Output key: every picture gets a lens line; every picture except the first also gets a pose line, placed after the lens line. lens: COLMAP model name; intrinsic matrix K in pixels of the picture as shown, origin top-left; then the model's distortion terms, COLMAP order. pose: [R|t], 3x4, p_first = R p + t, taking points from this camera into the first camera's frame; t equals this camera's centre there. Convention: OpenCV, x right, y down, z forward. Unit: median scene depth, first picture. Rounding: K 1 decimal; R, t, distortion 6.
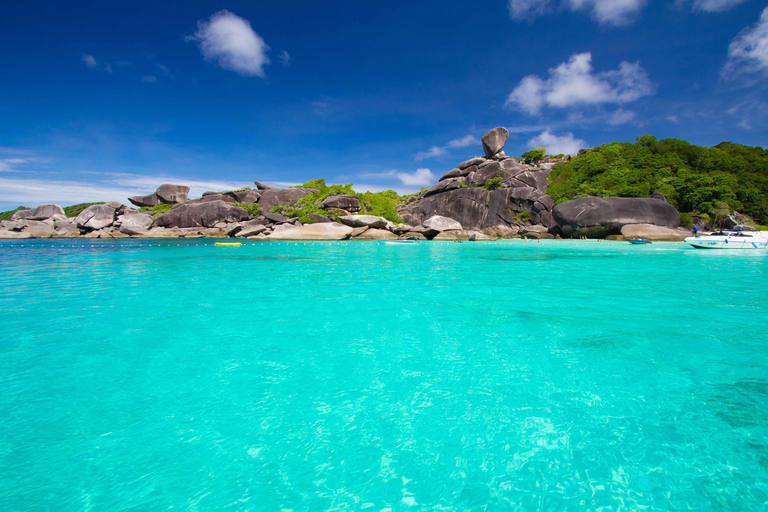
lens RADIAL K [[383.8, 0, 380.3], [0, 383.8, 244.0], [0, 0, 1]] dist [0.001330, 0.000739]
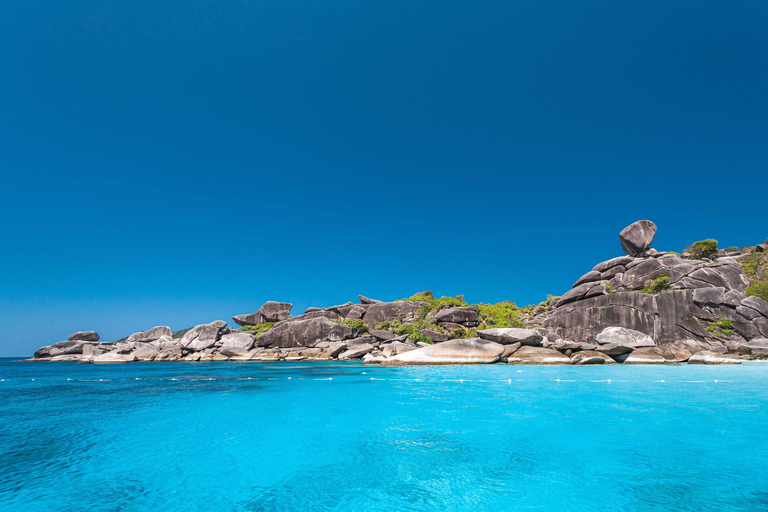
lens RADIAL K [[366.9, 0, 384.0], [0, 366.9, 256.0], [0, 0, 1]] dist [0.001374, 0.000320]
pose [[0.979785, -0.058621, -0.191273, -0.101190], [0.002188, 0.959188, -0.282762, -0.005552], [0.200043, 0.276627, 0.939926, 0.171667]]
